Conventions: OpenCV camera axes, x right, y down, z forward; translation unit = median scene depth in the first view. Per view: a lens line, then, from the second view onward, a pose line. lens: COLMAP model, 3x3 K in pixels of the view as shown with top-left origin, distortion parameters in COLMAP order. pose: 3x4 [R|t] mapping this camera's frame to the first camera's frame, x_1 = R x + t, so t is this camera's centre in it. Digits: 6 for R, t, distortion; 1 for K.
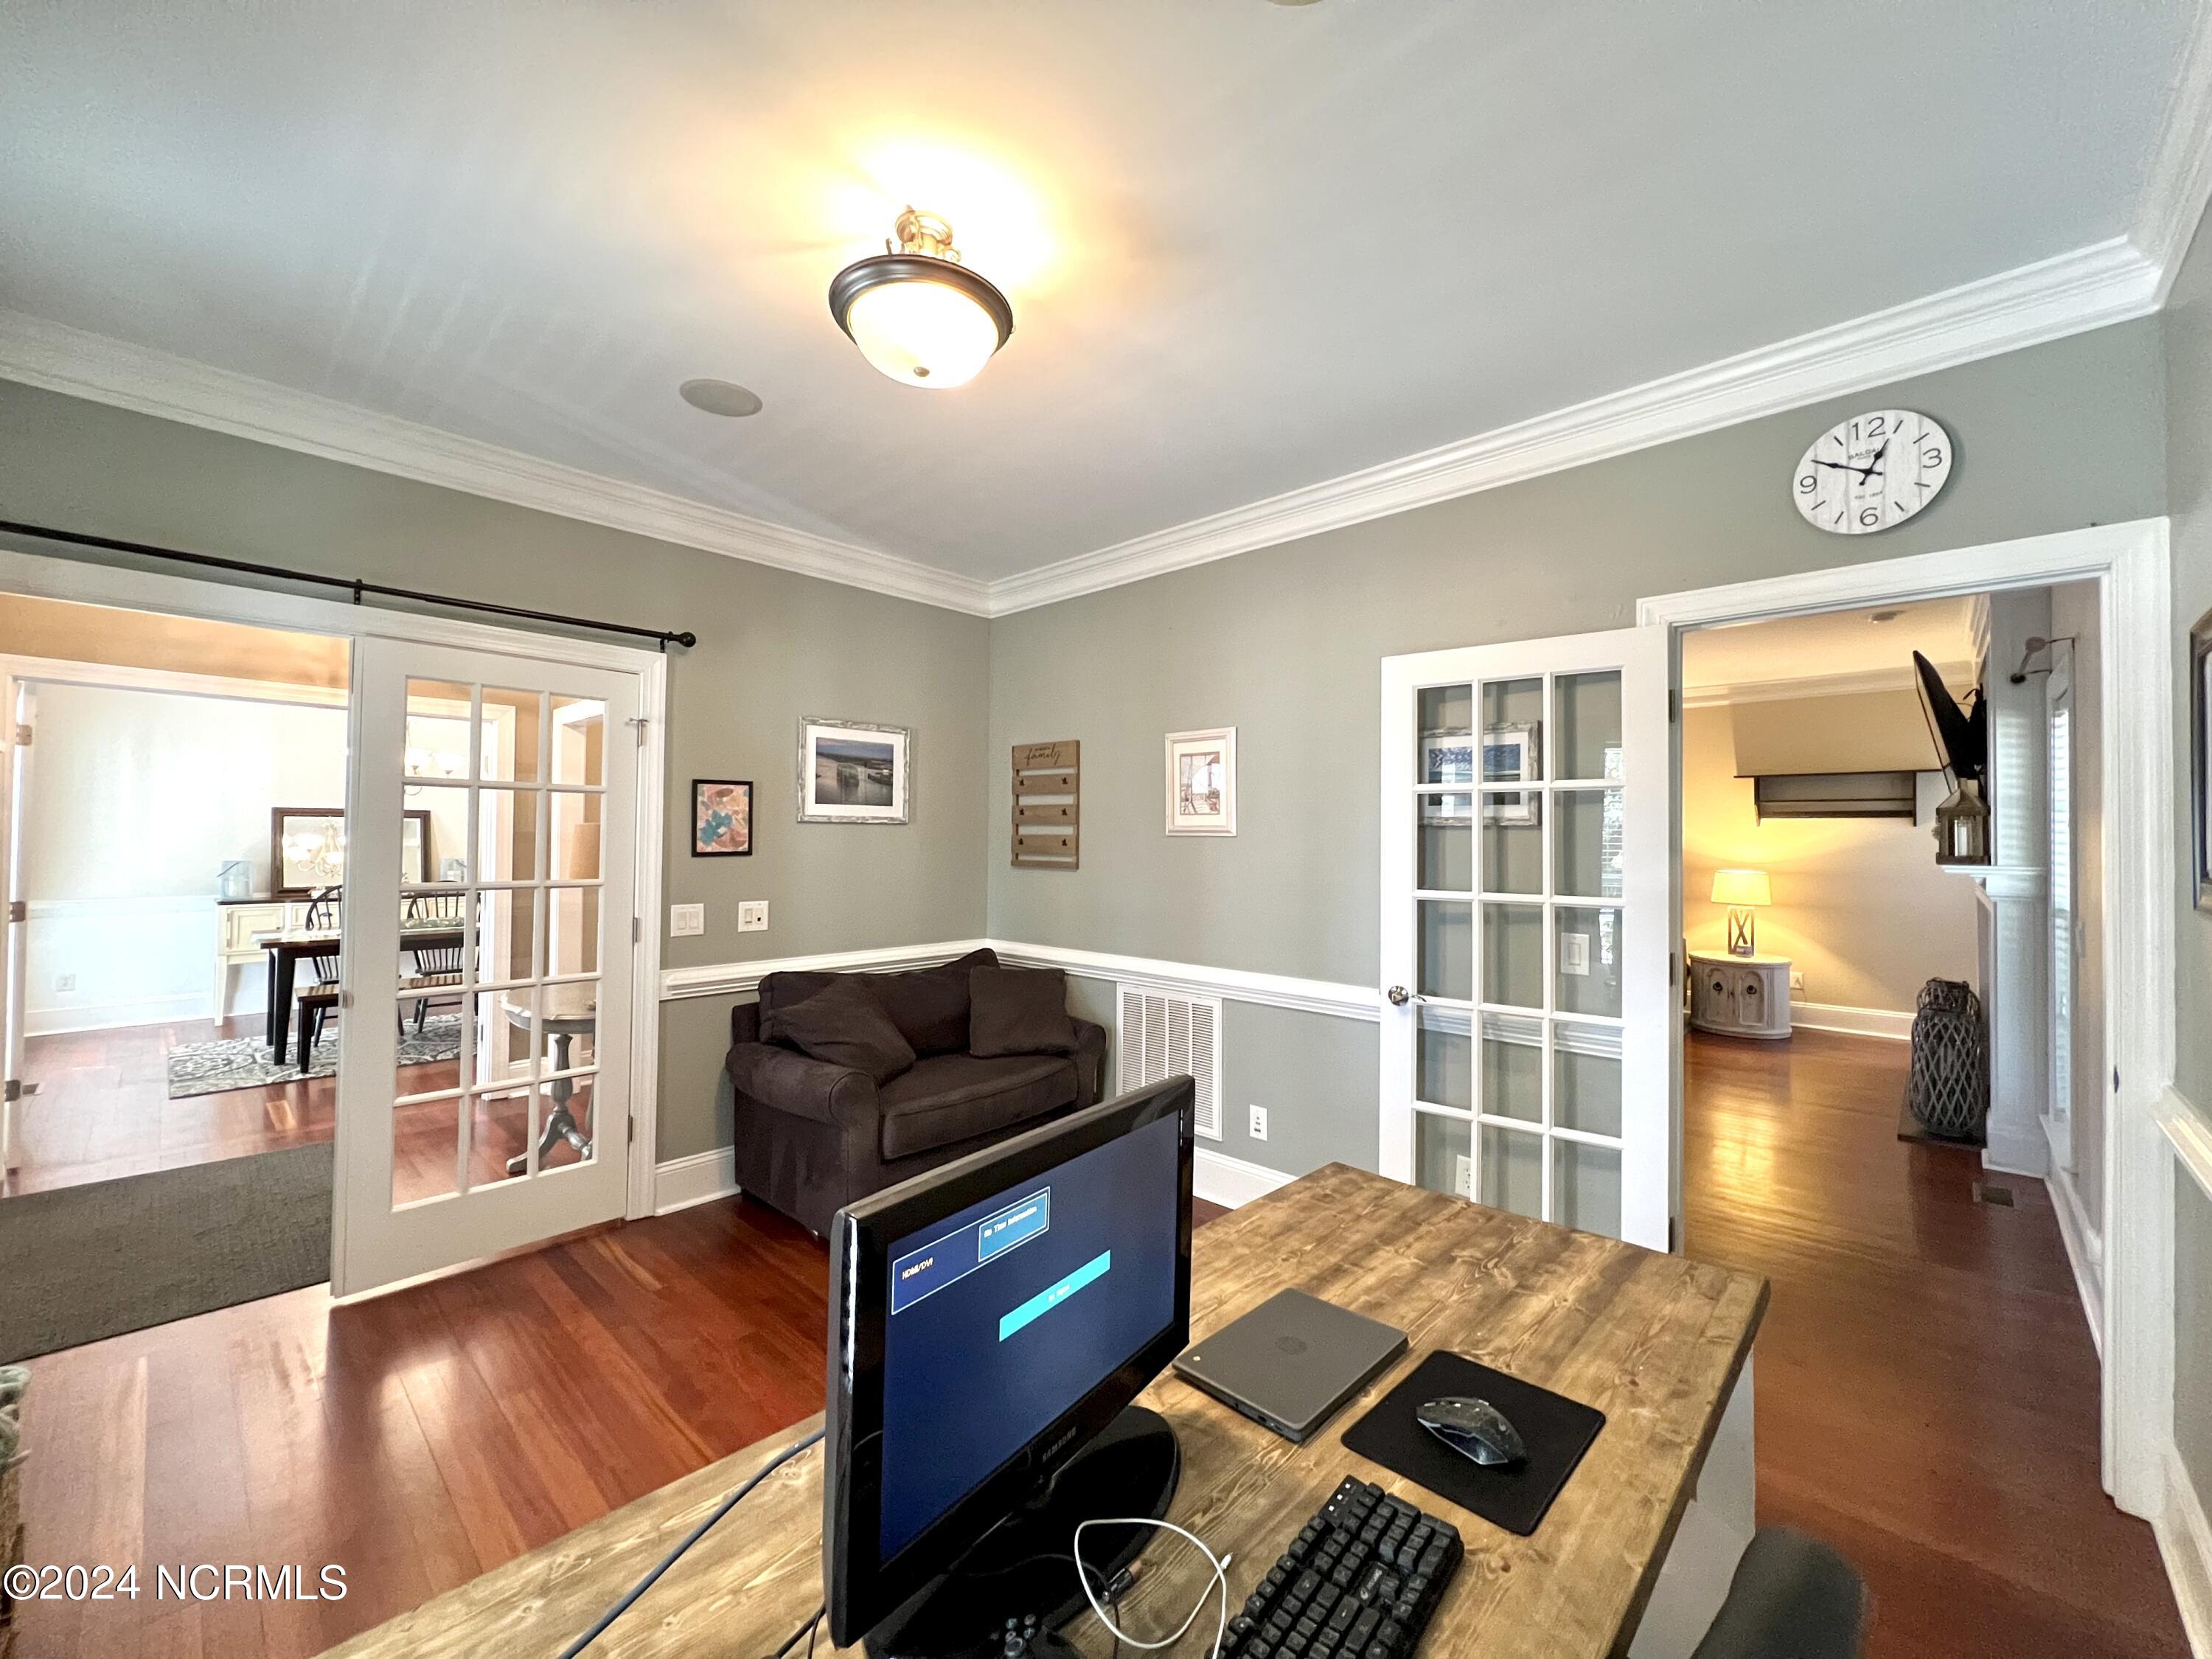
lens RADIAL K [[887.7, 0, 1104.0], [0, 887.7, 822.9], [0, 0, 1]] dist [-0.003920, 0.001186]
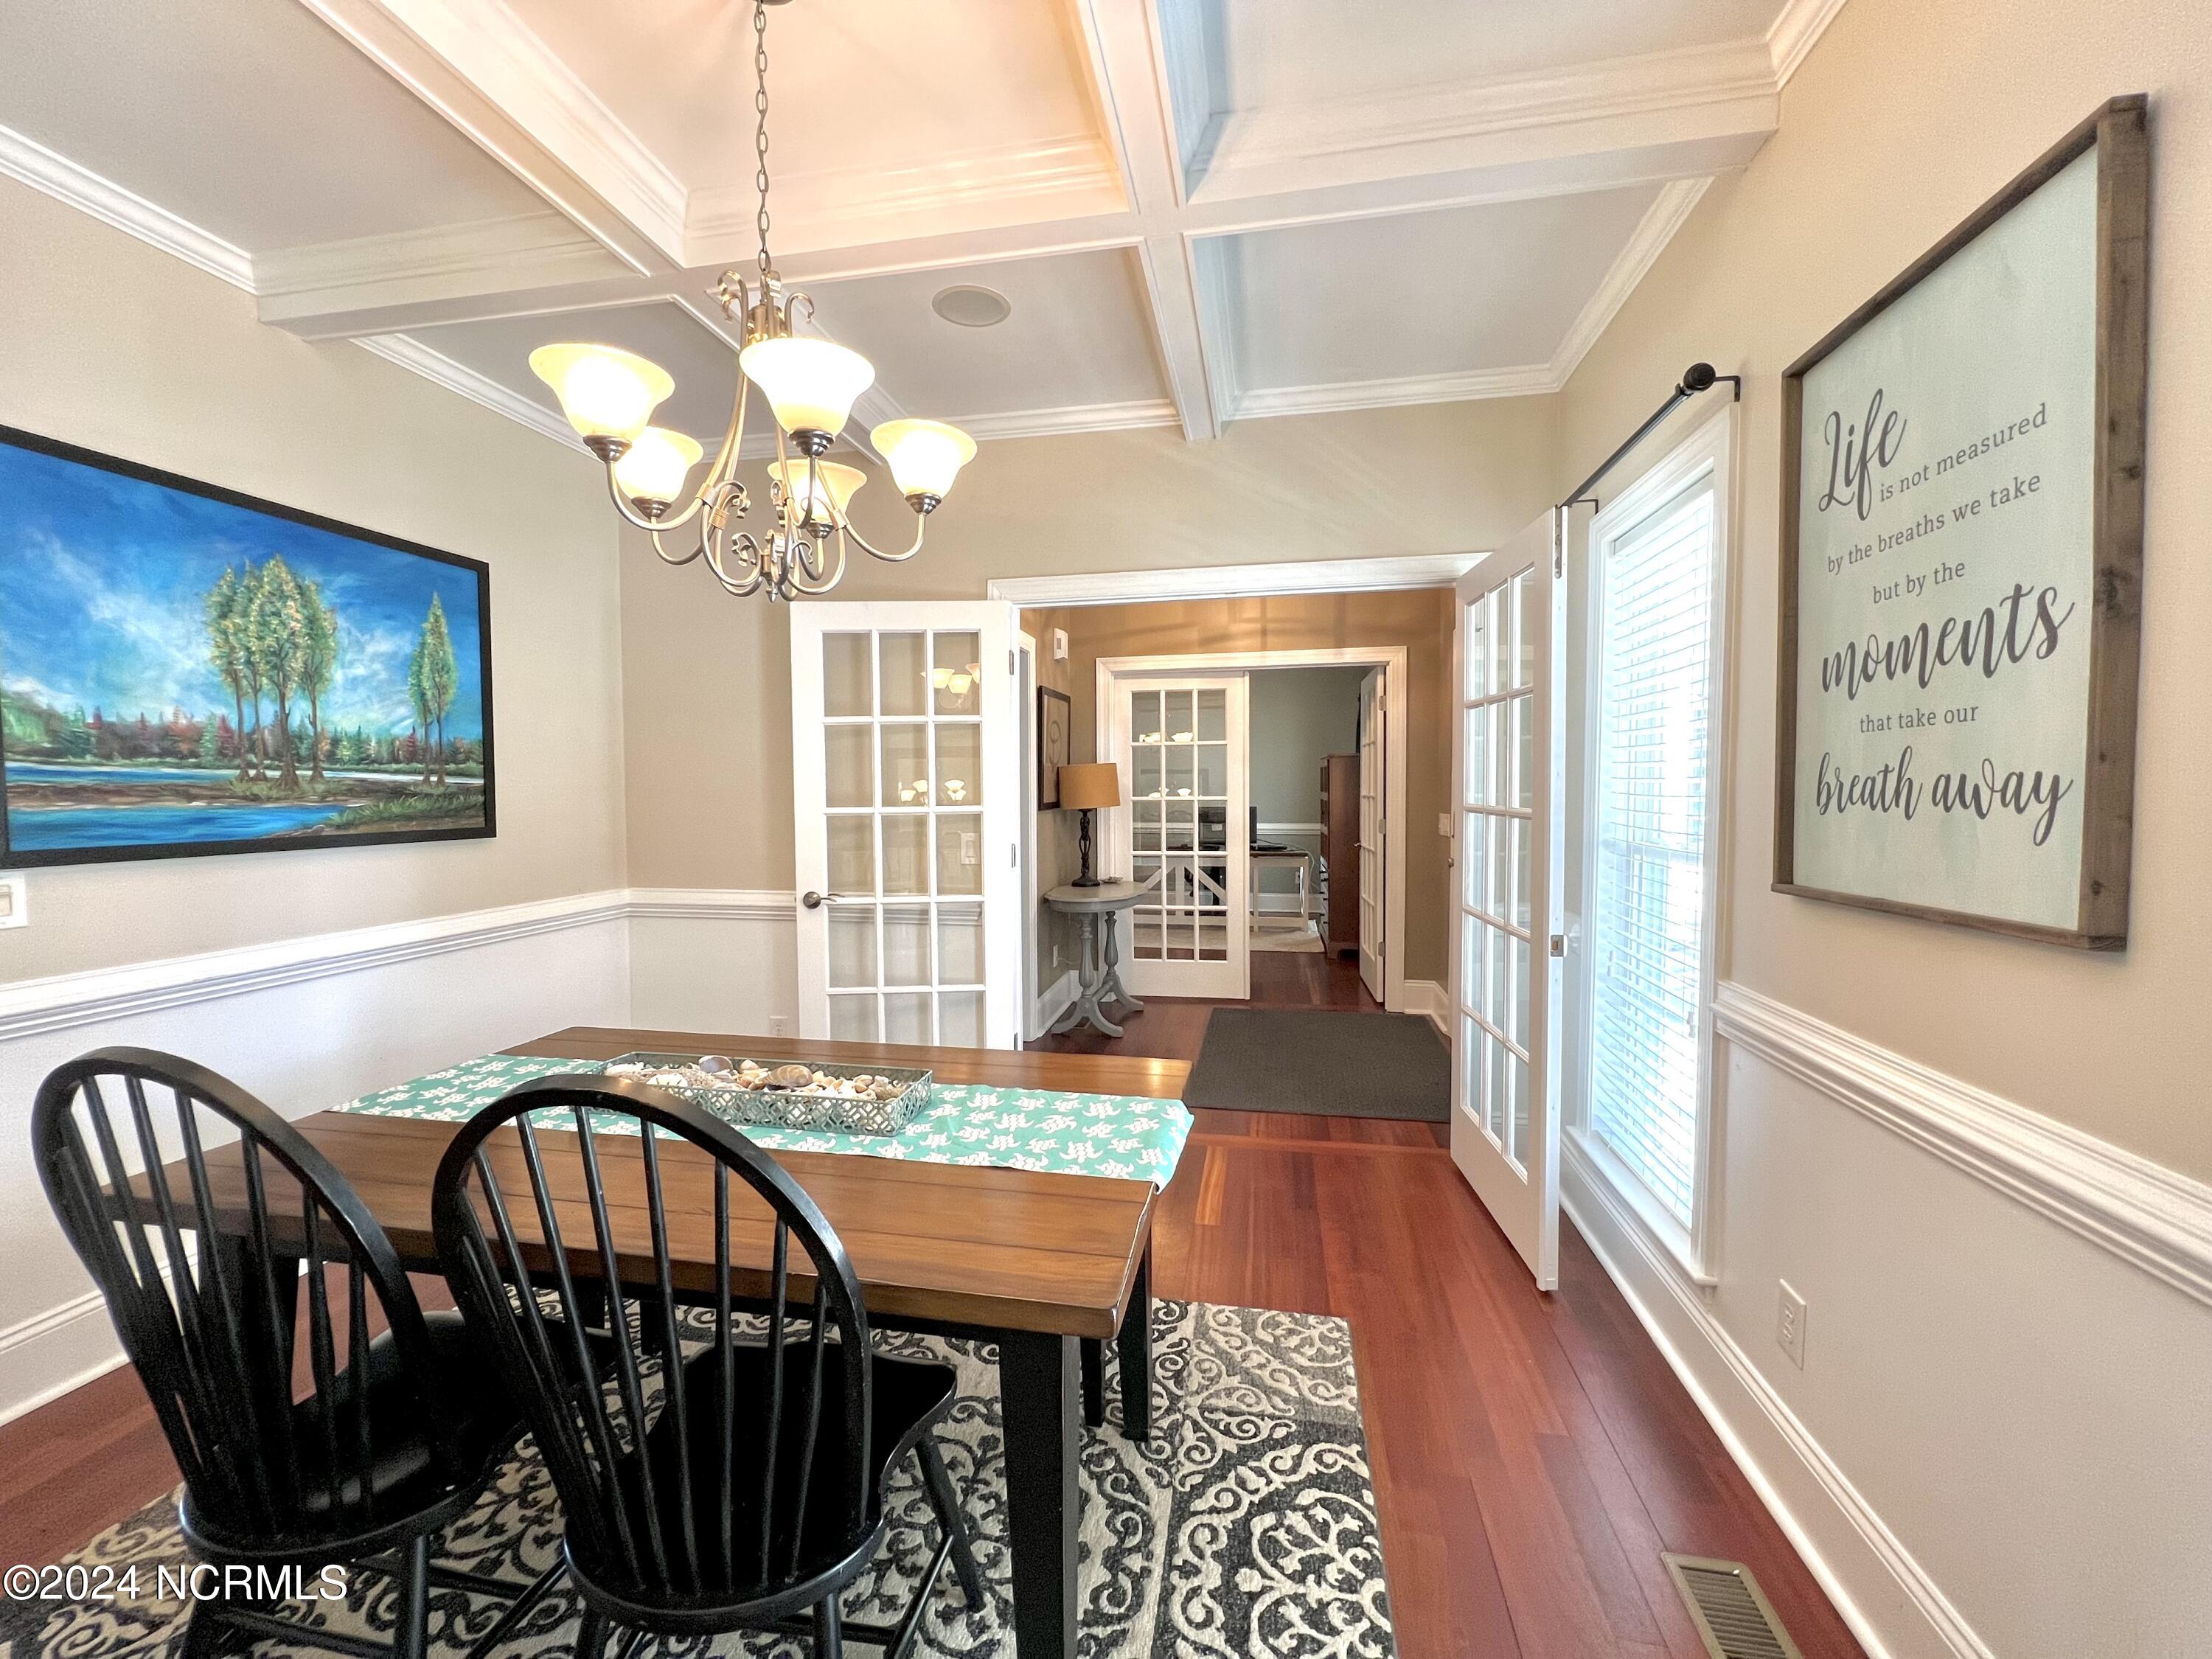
lens RADIAL K [[887.7, 0, 1104.7], [0, 887.7, 822.4], [0, 0, 1]] dist [-0.003920, 0.001186]
pose [[-0.538472, -0.044638, 0.841460, -1.812573], [-0.015107, 0.998947, 0.043325, 0.036944], [-0.842508, 0.010617, -0.538579, 1.800216]]
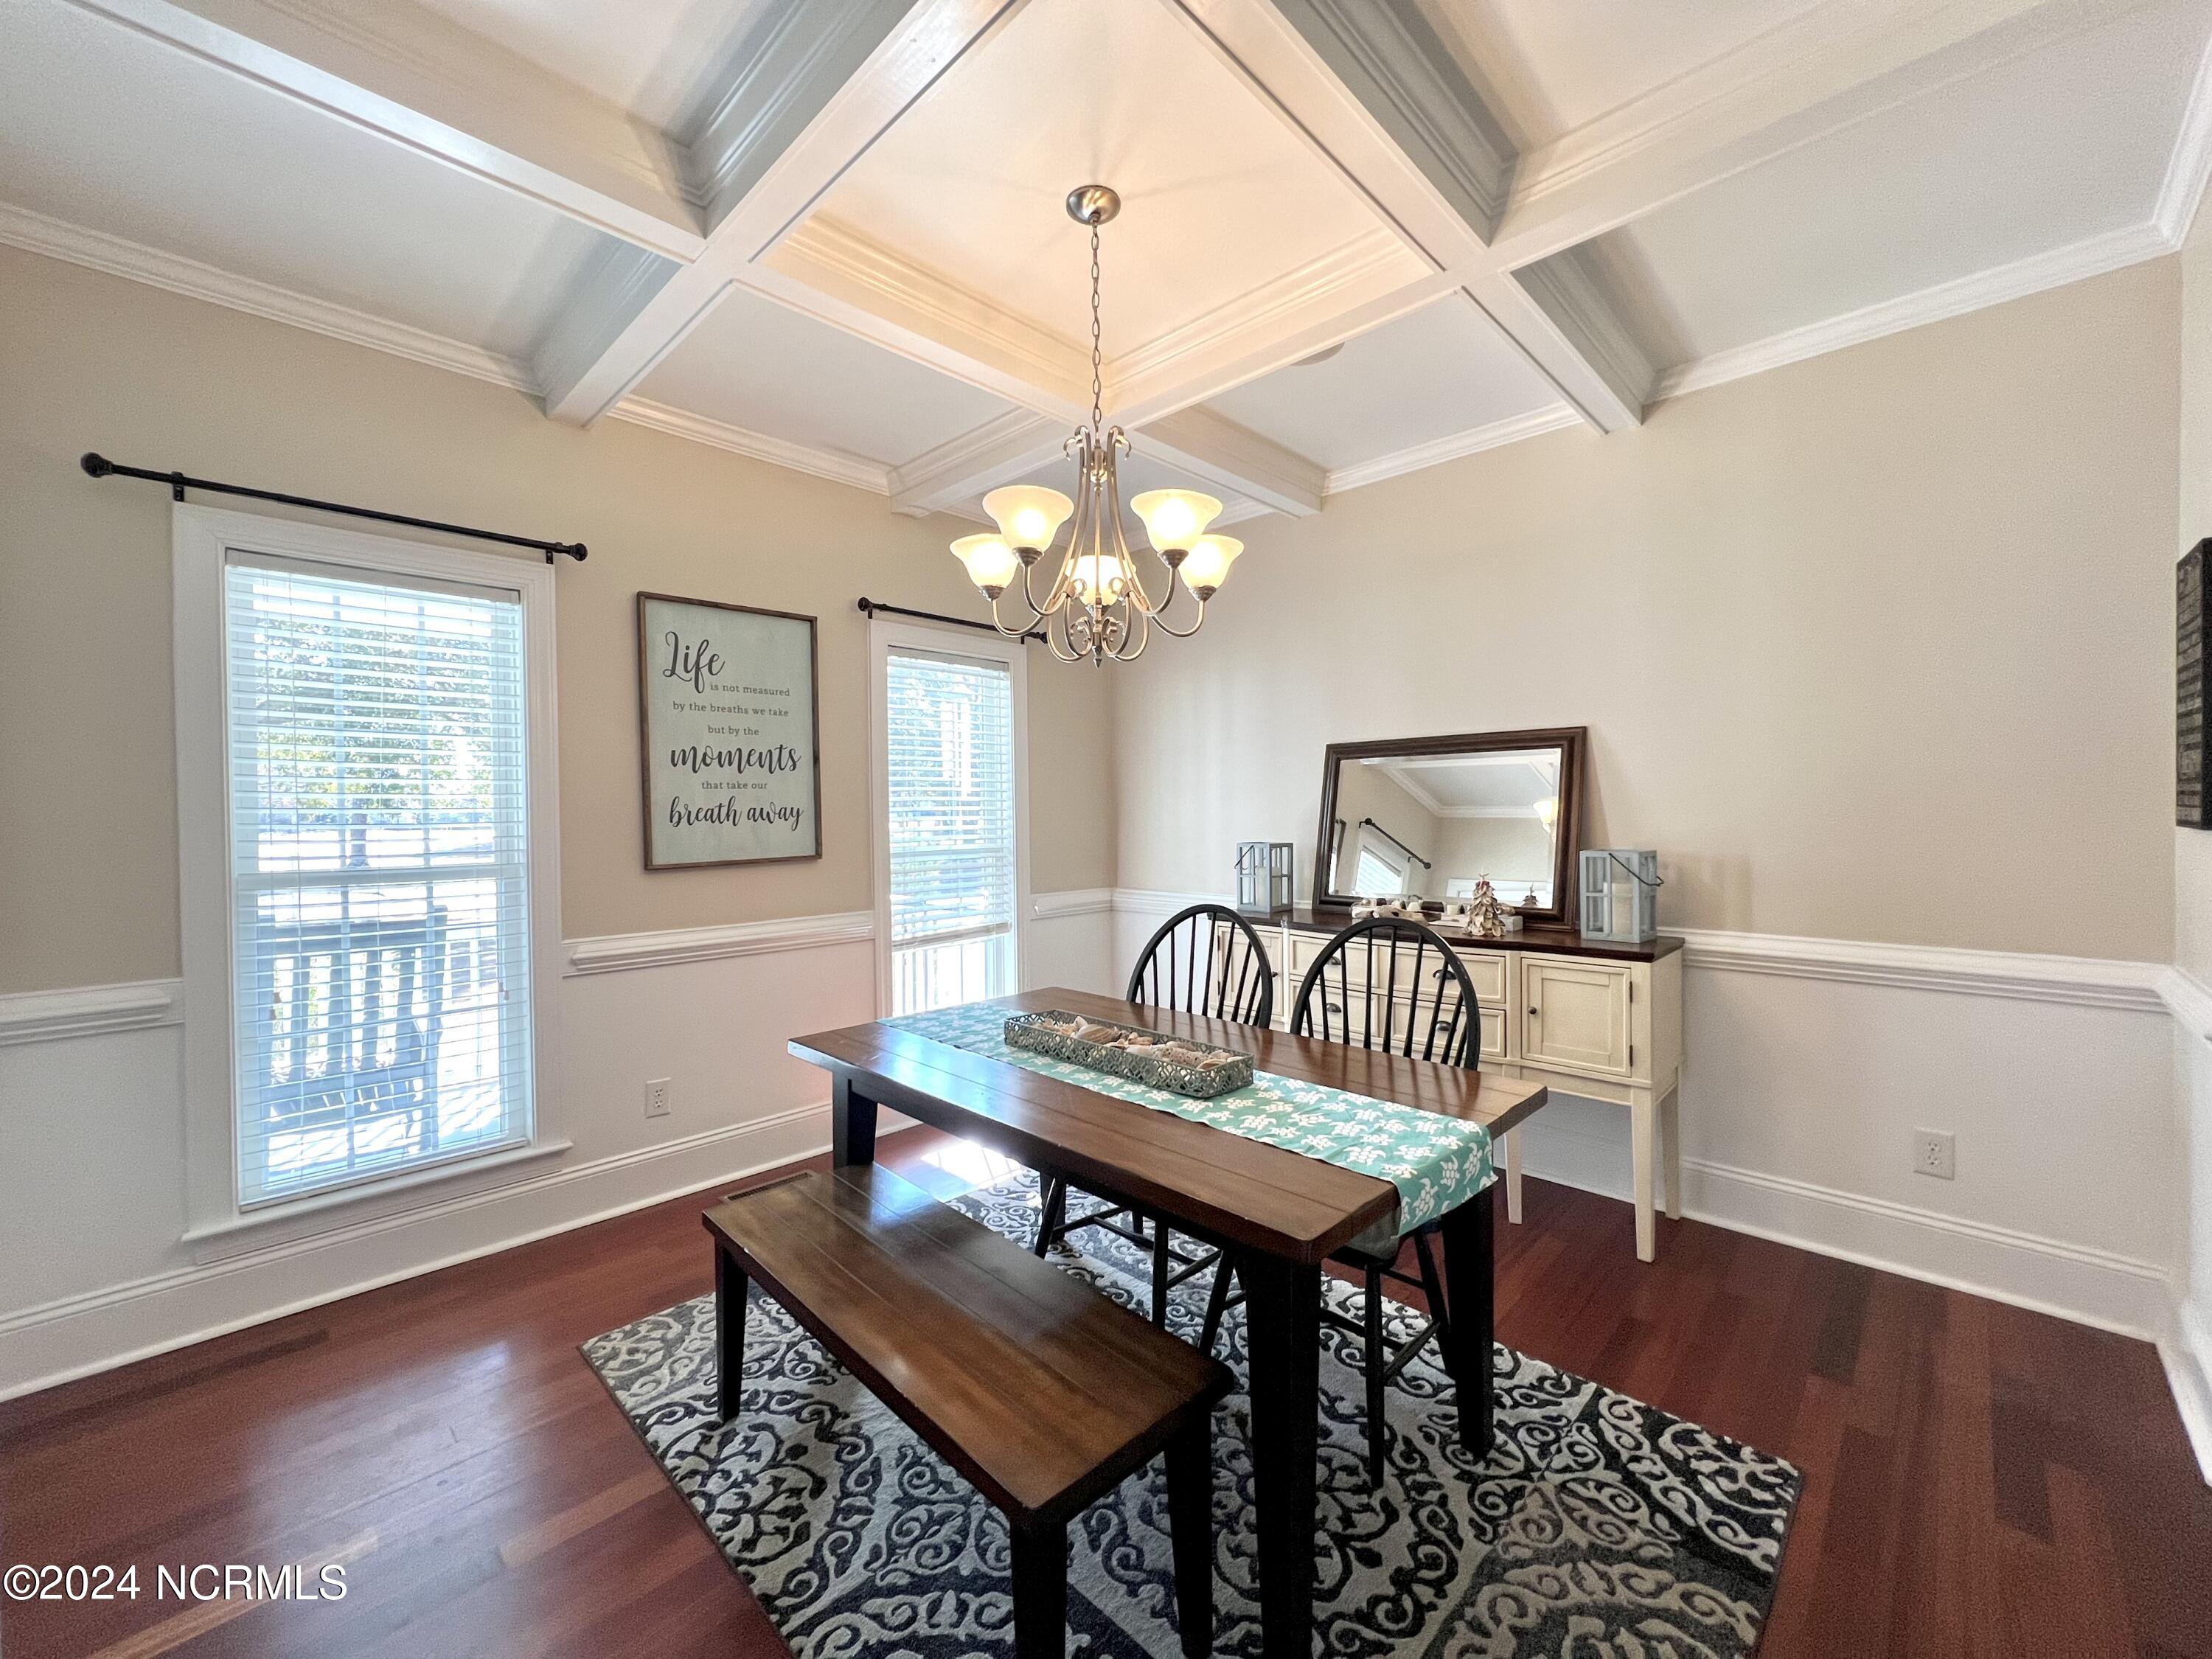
lens RADIAL K [[887.7, 0, 1104.7], [0, 887.7, 820.1], [0, 0, 1]] dist [-0.003920, 0.001186]
pose [[-0.020207, 0.001754, -0.999794, -0.777204], [0.023763, 0.999717, 0.001273, 0.048506], [0.999513, -0.023733, -0.020243, 1.716461]]
